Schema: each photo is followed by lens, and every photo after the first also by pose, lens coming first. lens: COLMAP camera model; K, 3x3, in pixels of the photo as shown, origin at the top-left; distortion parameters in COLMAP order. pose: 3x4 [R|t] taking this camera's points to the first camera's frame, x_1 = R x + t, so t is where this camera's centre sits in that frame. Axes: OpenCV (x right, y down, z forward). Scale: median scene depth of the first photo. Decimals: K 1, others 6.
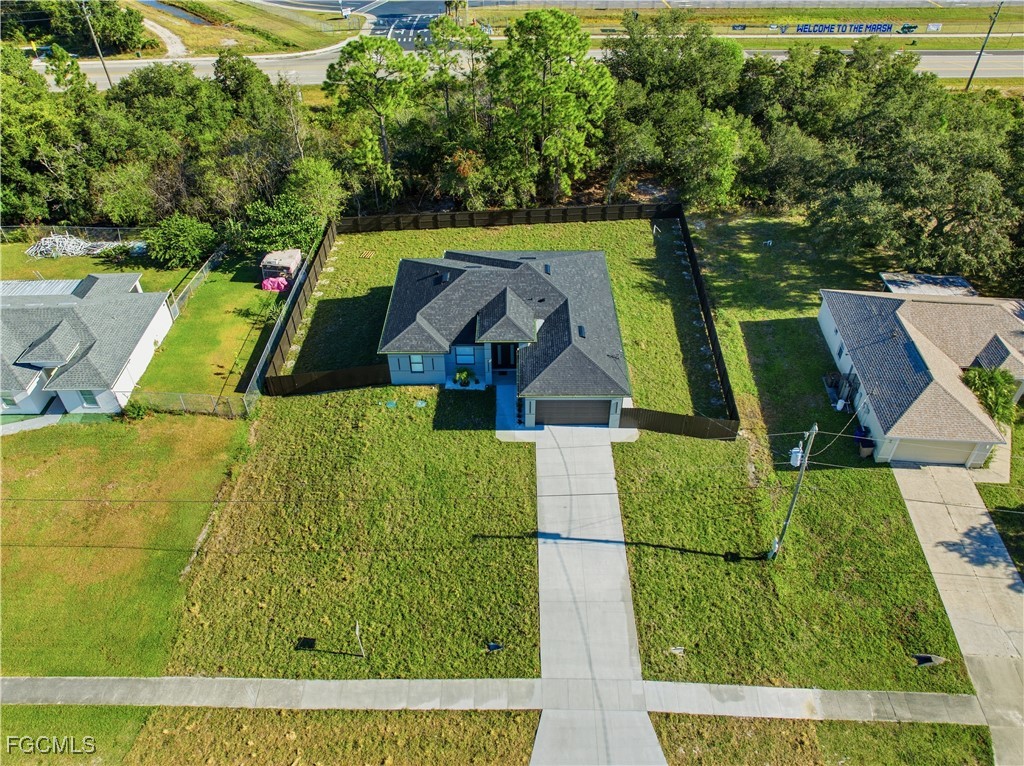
lens RADIAL K [[721.3, 0, 514.5], [0, 721.3, 384.9], [0, 0, 1]] dist [-0.035868, -0.005927]
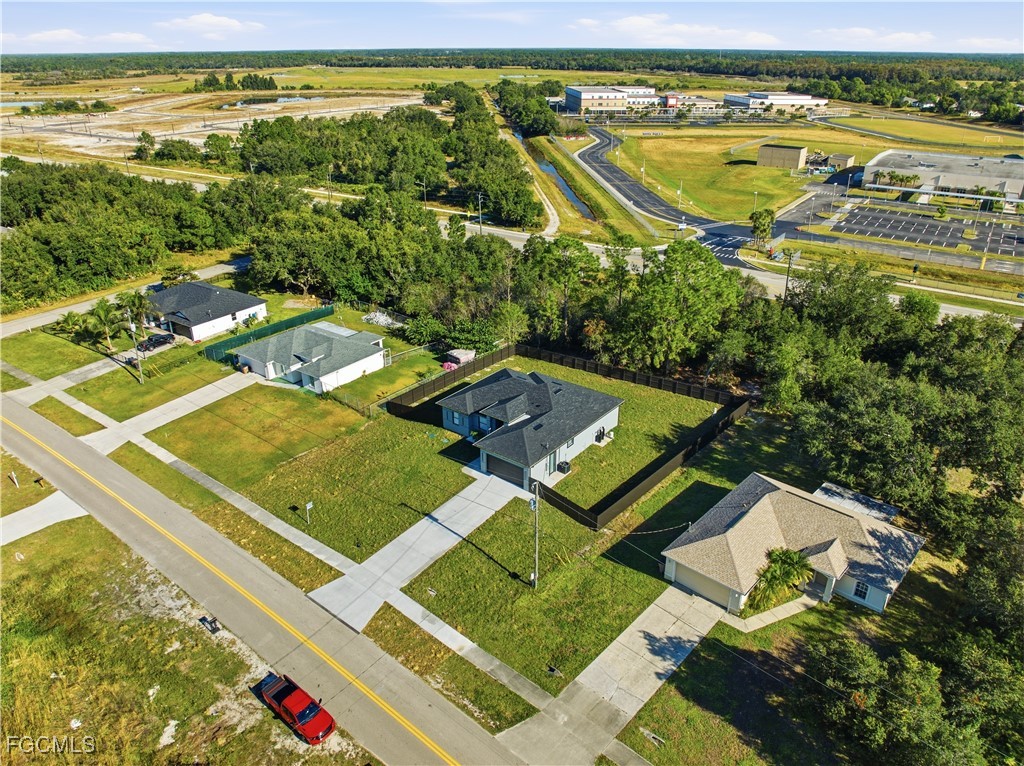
lens RADIAL K [[721.3, 0, 514.5], [0, 721.3, 384.9], [0, 0, 1]] dist [-0.035868, -0.005927]
pose [[0.789337, 0.262624, -0.554956, 0.855667], [-0.395309, 0.909001, -0.132094, 0.064483], [0.469764, 0.323645, 0.821326, -0.293803]]
